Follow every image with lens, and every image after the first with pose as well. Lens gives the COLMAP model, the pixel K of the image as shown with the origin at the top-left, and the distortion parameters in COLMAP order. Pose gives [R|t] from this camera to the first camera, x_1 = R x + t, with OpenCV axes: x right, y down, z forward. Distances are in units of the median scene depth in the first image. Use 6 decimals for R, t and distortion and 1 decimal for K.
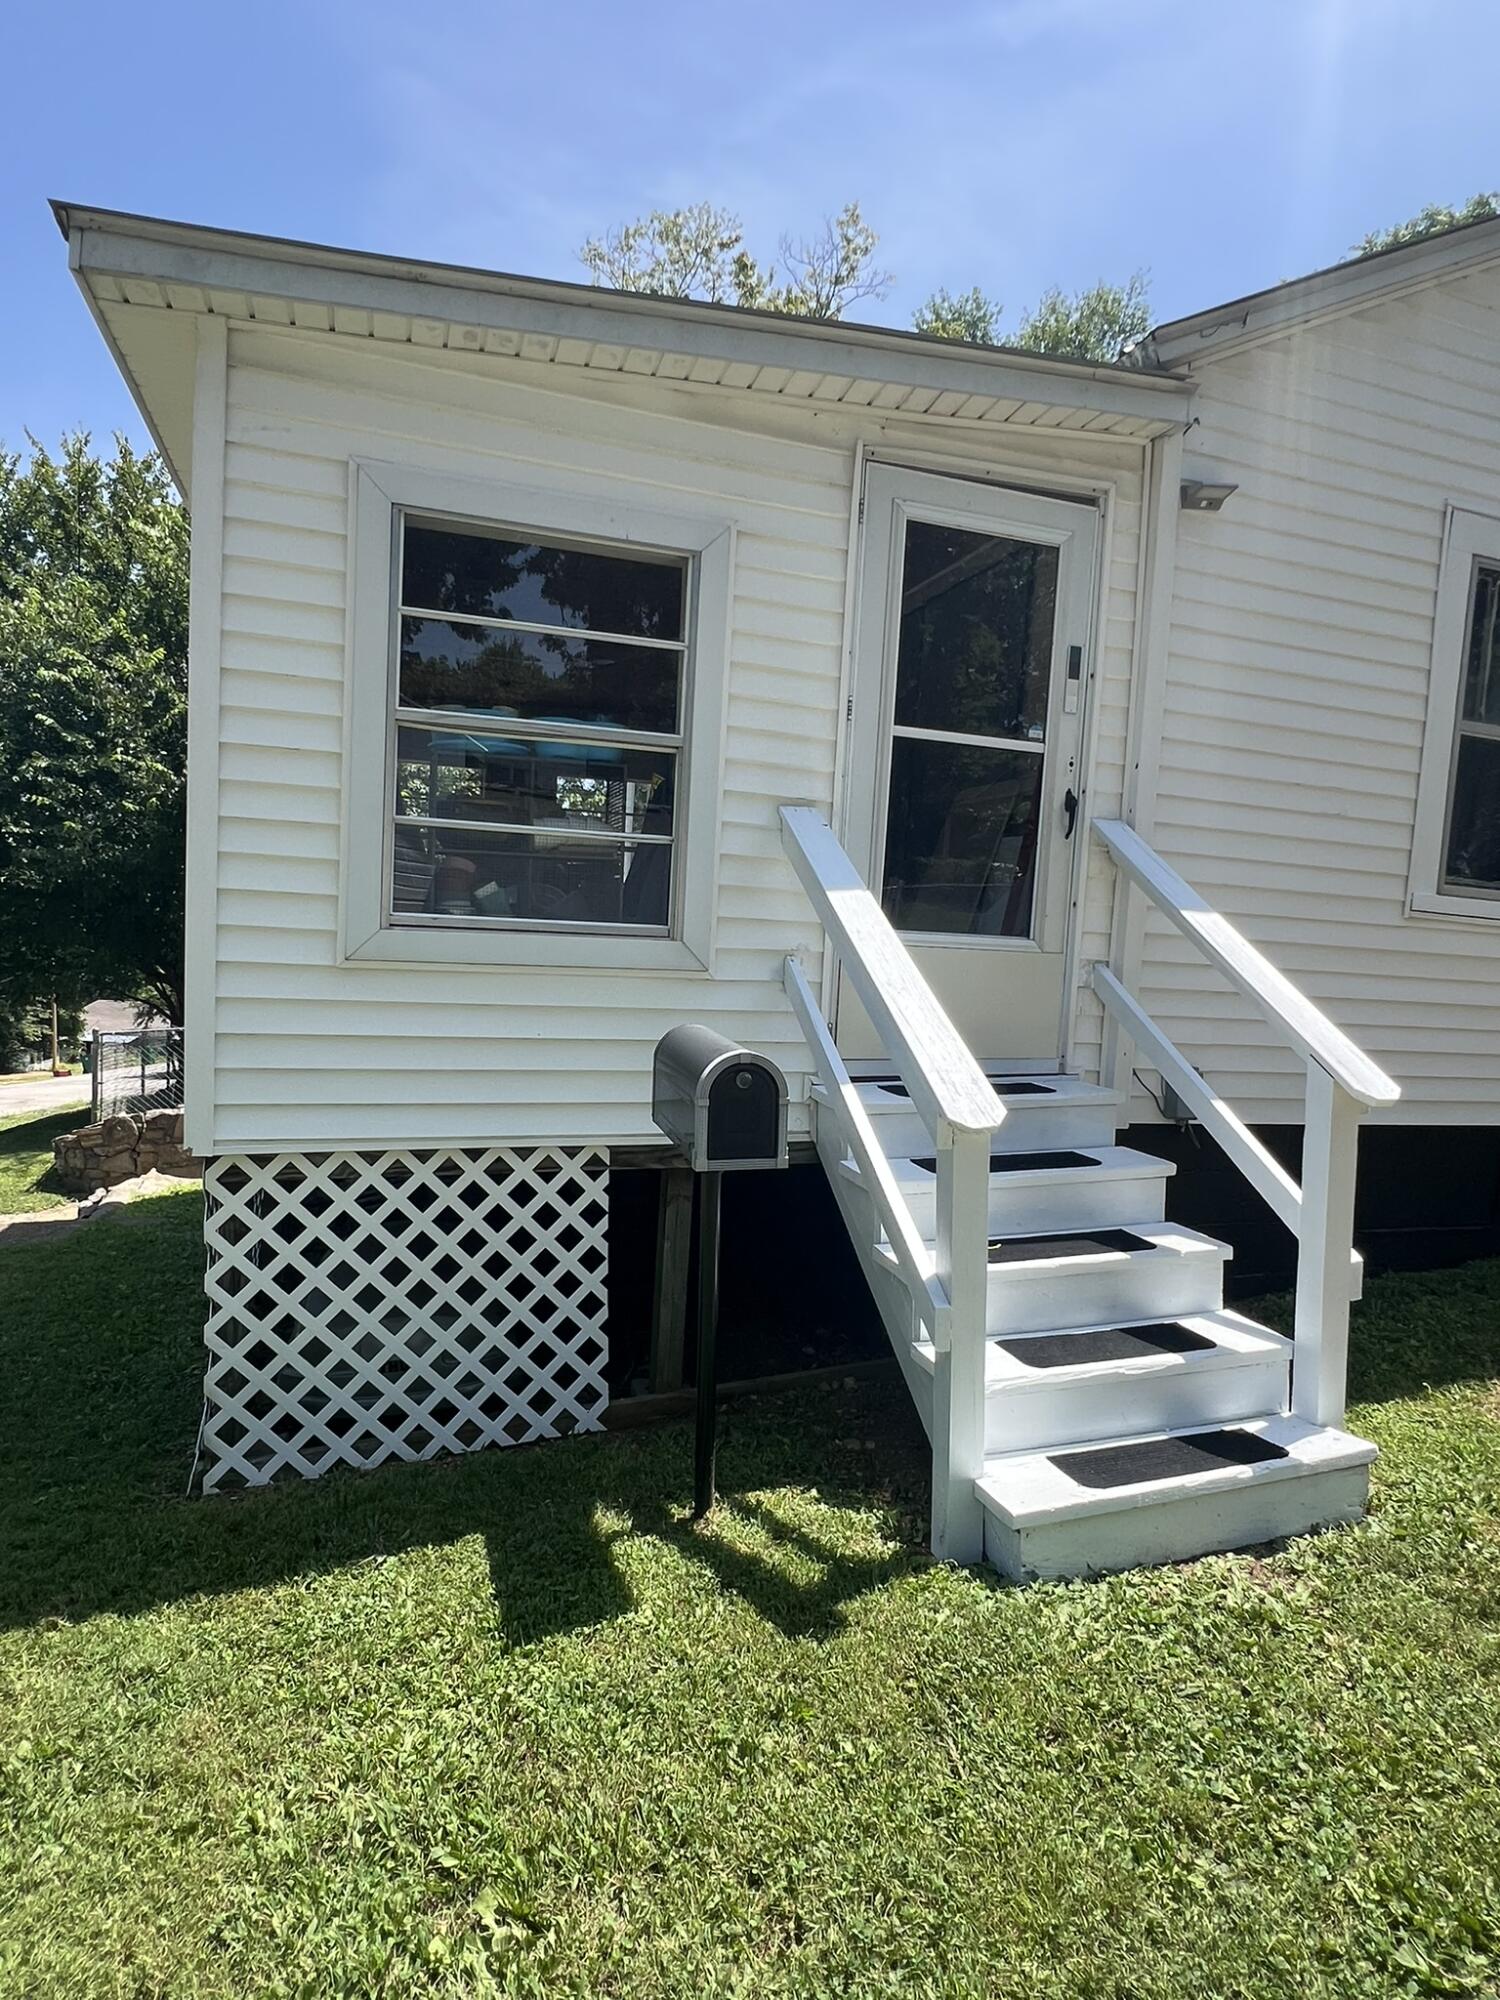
lens RADIAL K [[1120.8, 0, 755.9], [0, 1120.8, 1011.0], [0, 0, 1]] dist [-0.003029, -0.000222]
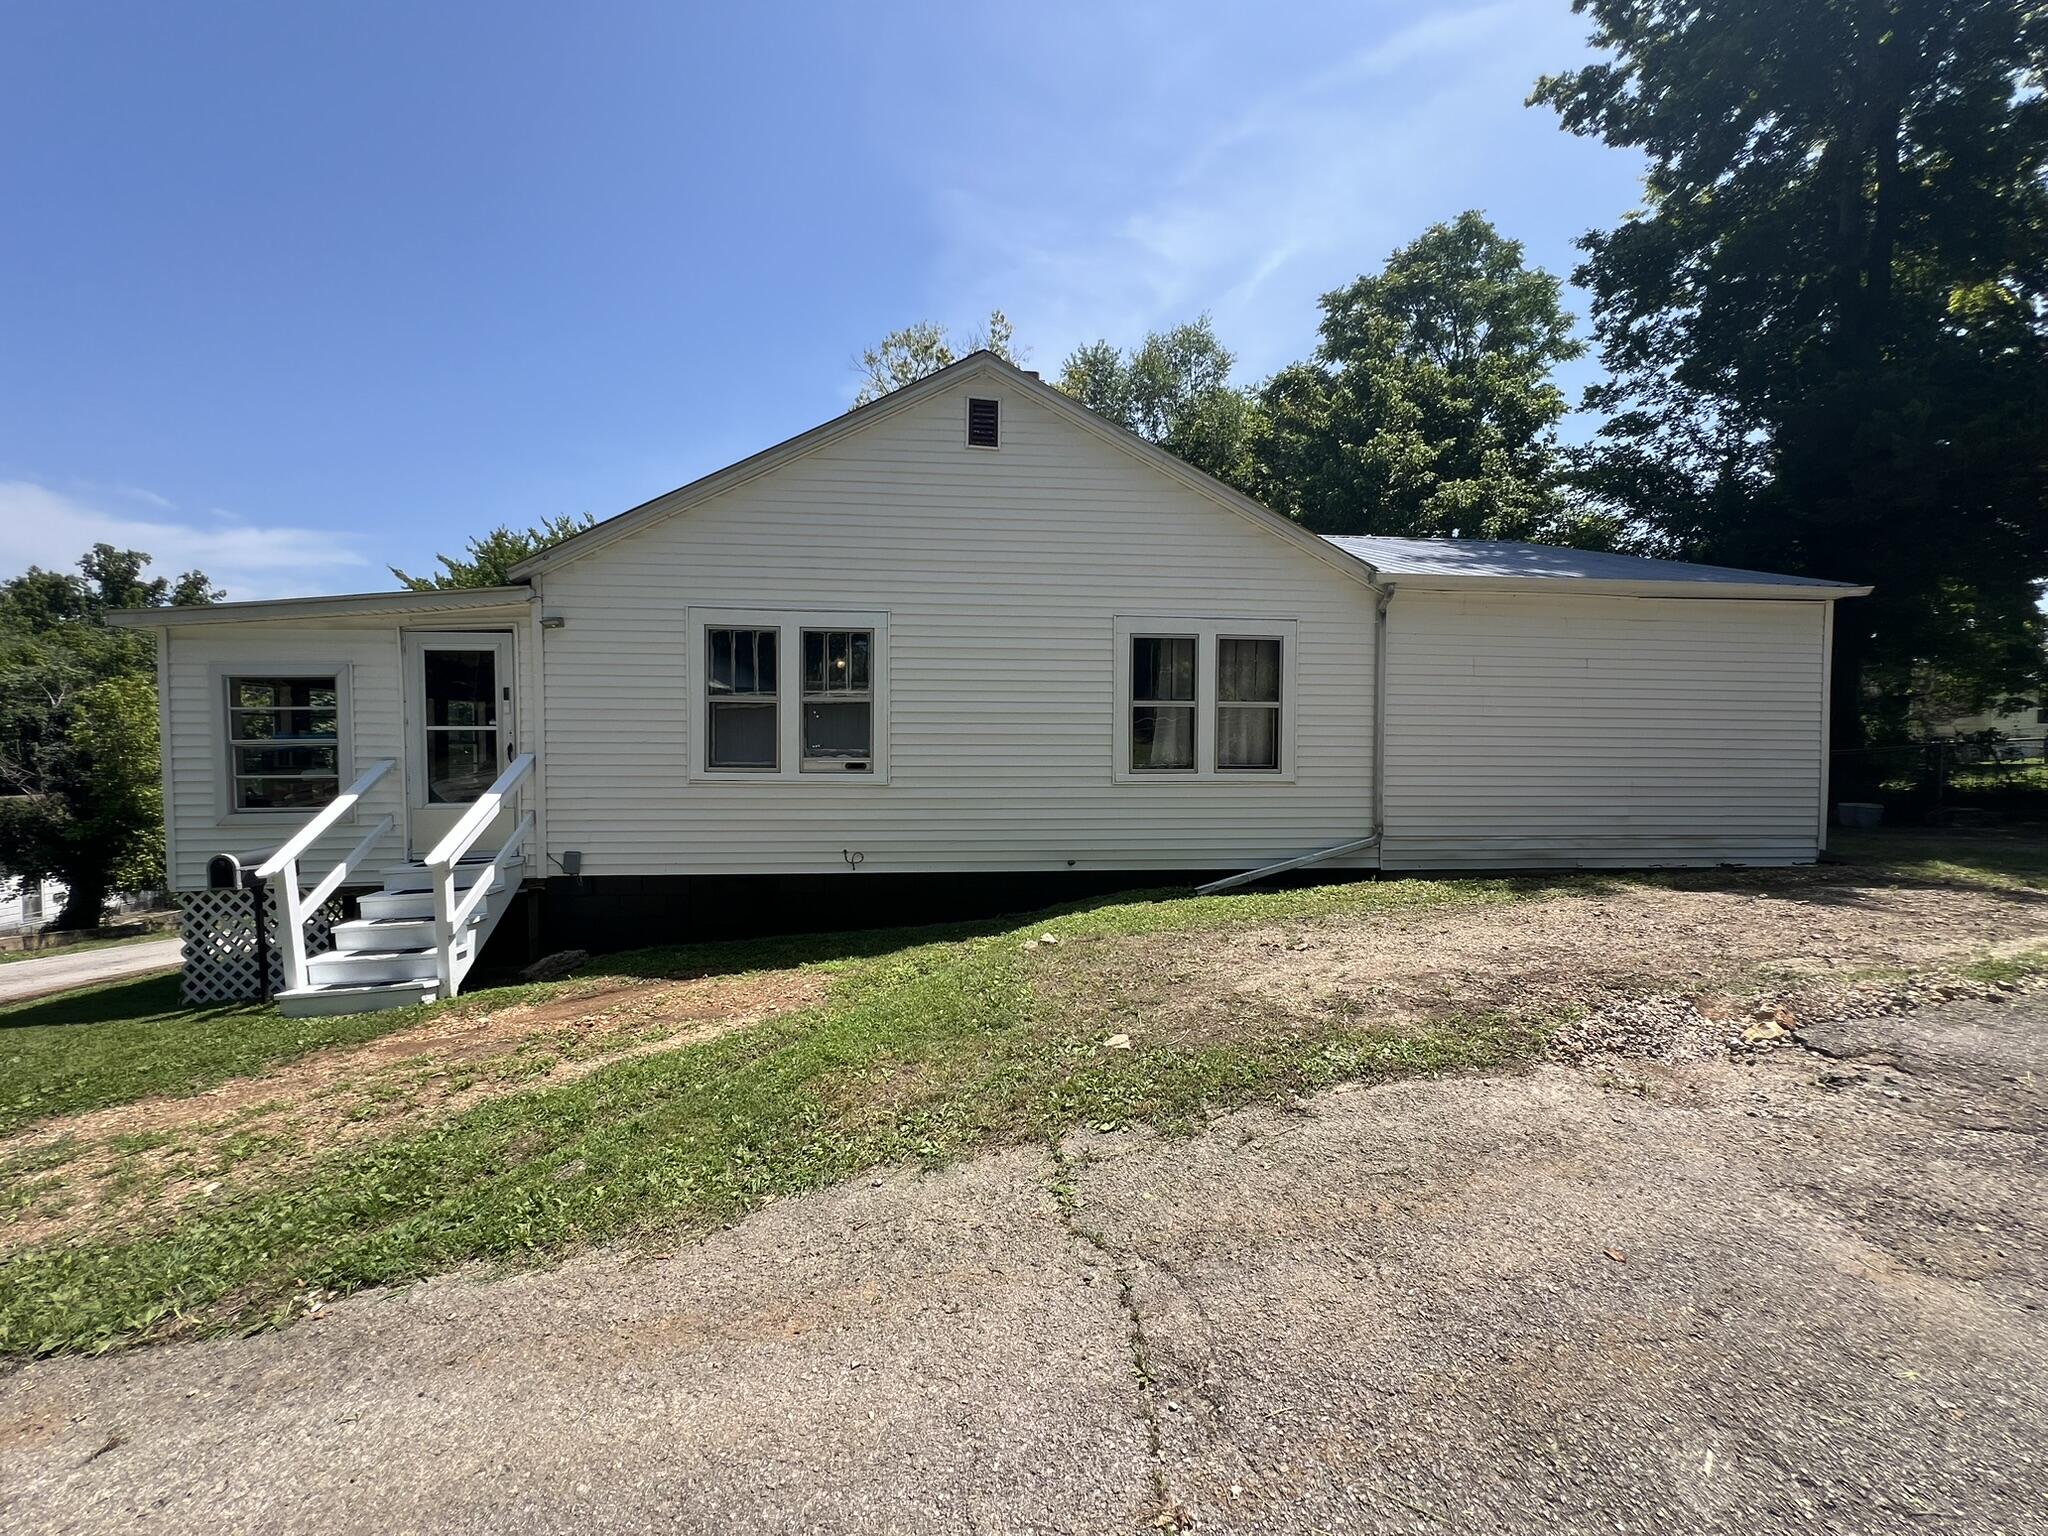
lens RADIAL K [[822.3, 0, 1024.0], [0, 822.3, 768.0], [0, 0, 1]] dist [-0.000616, -0.000075]
pose [[0.972443, -0.050718, -0.227558, 2.013969], [0.038376, 0.997559, -0.058340, 0.011144], [0.229962, 0.047999, 0.972015, -0.582423]]
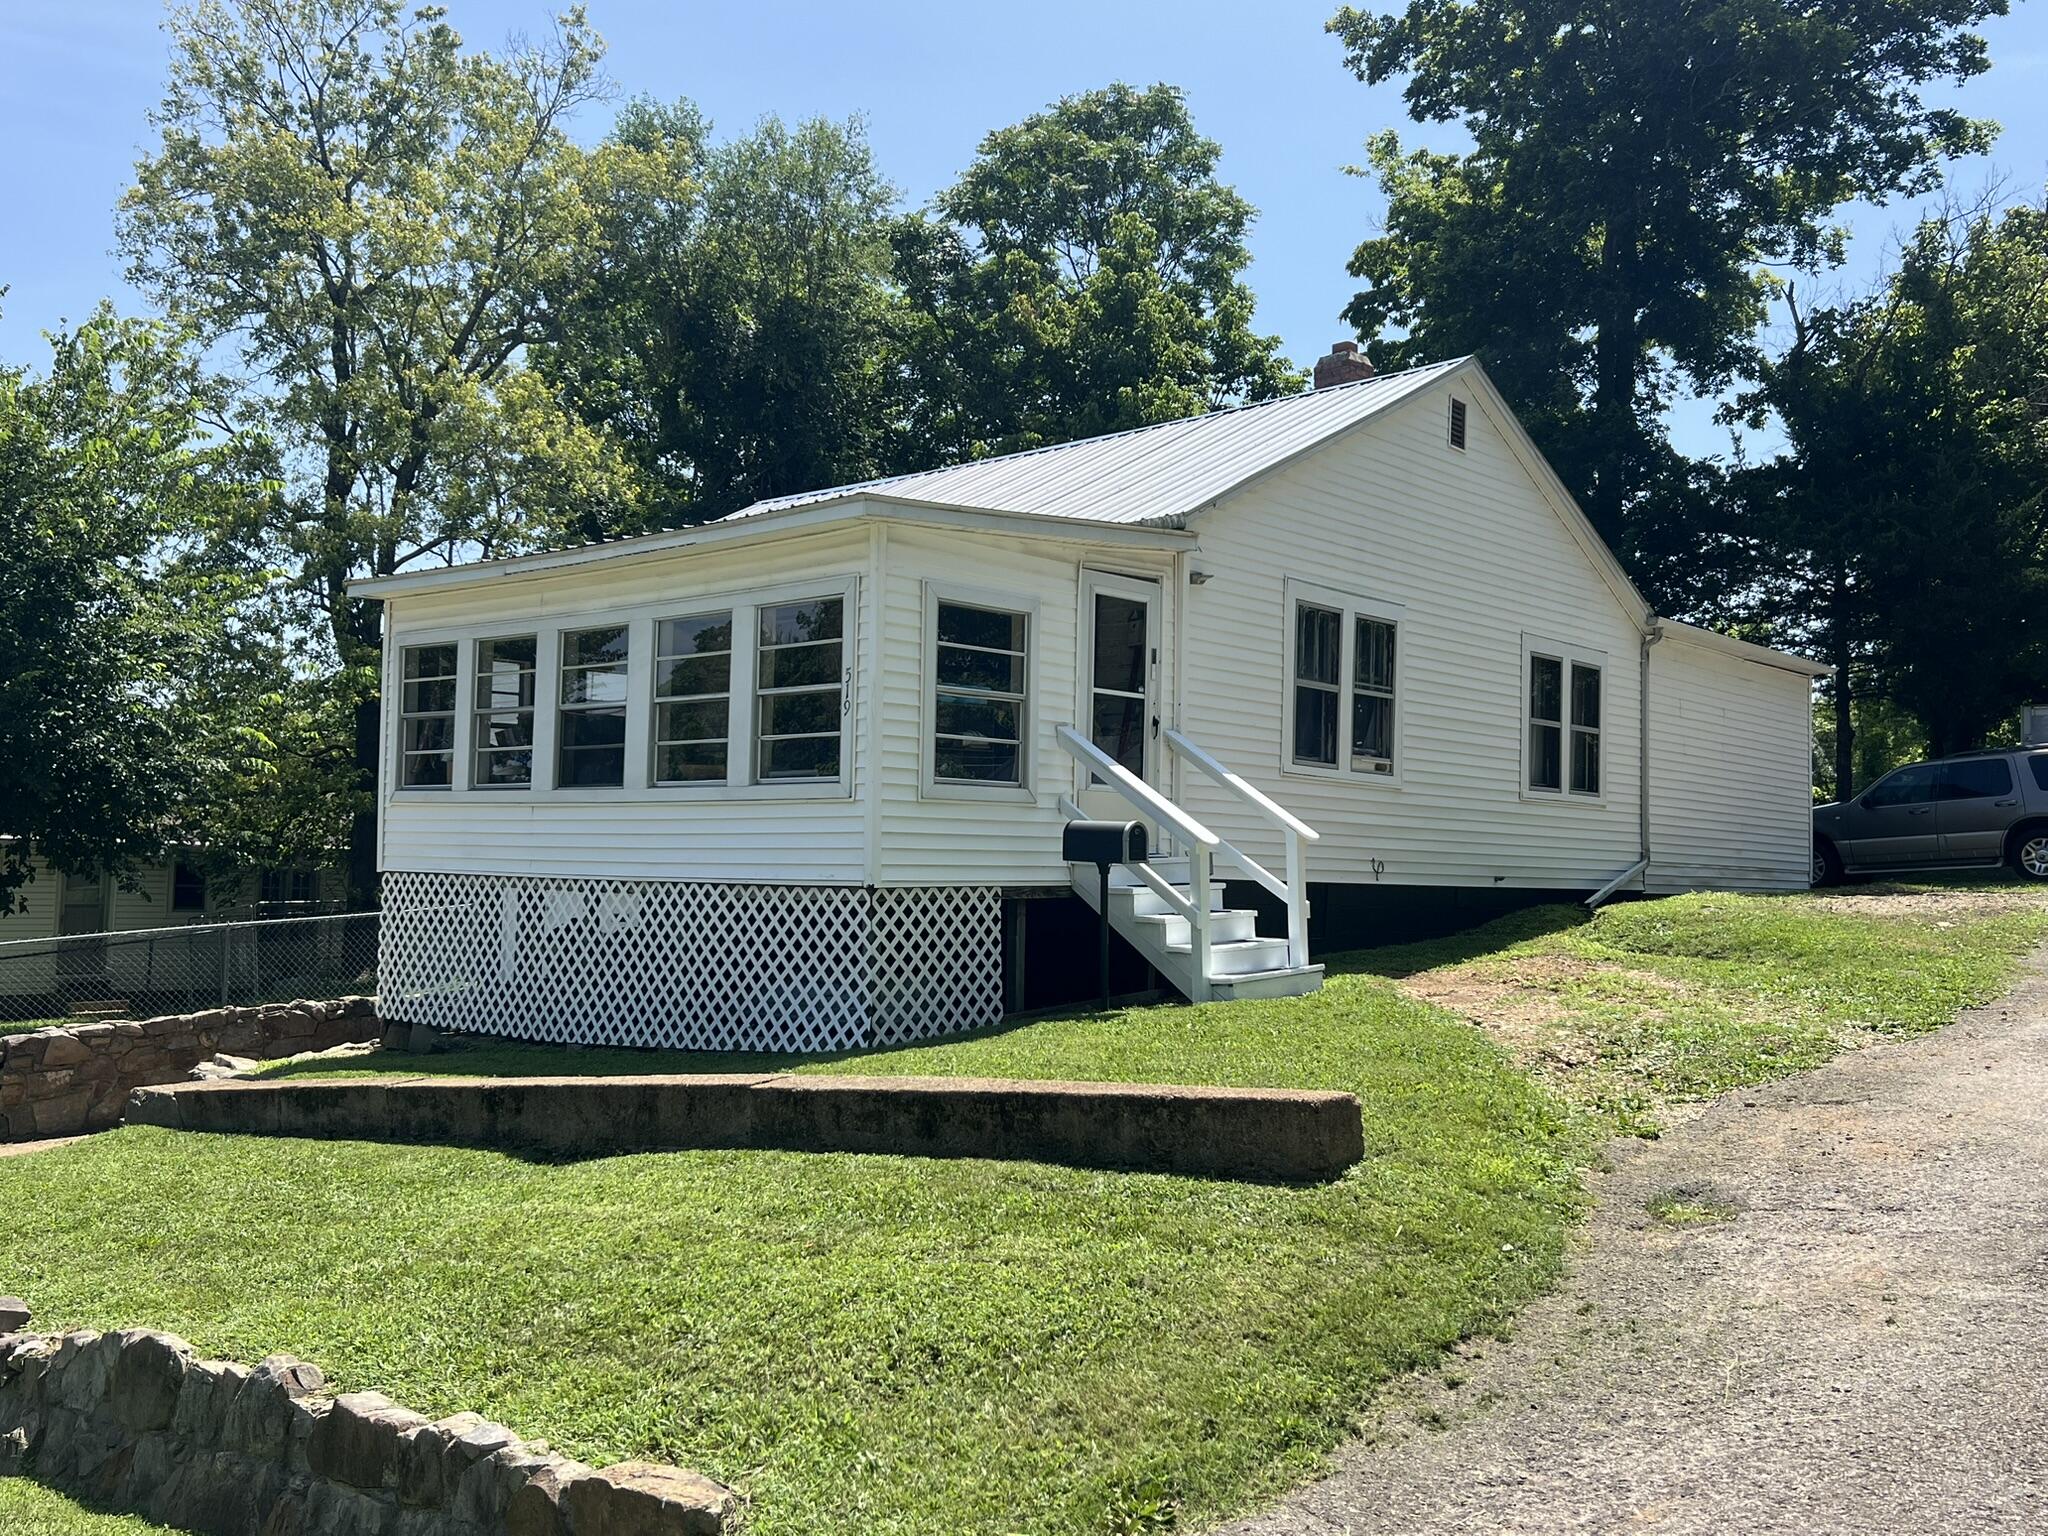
lens RADIAL K [[1822.2, 0, 1019.4], [0, 1822.2, 774.9], [0, 0, 1]] dist [0.001115, -0.001805]
pose [[0.878537, -0.013443, 0.477485, -1.708908], [0.065605, 0.993527, -0.092736, 0.227905], [-0.473147, 0.112798, 0.873732, -1.997596]]
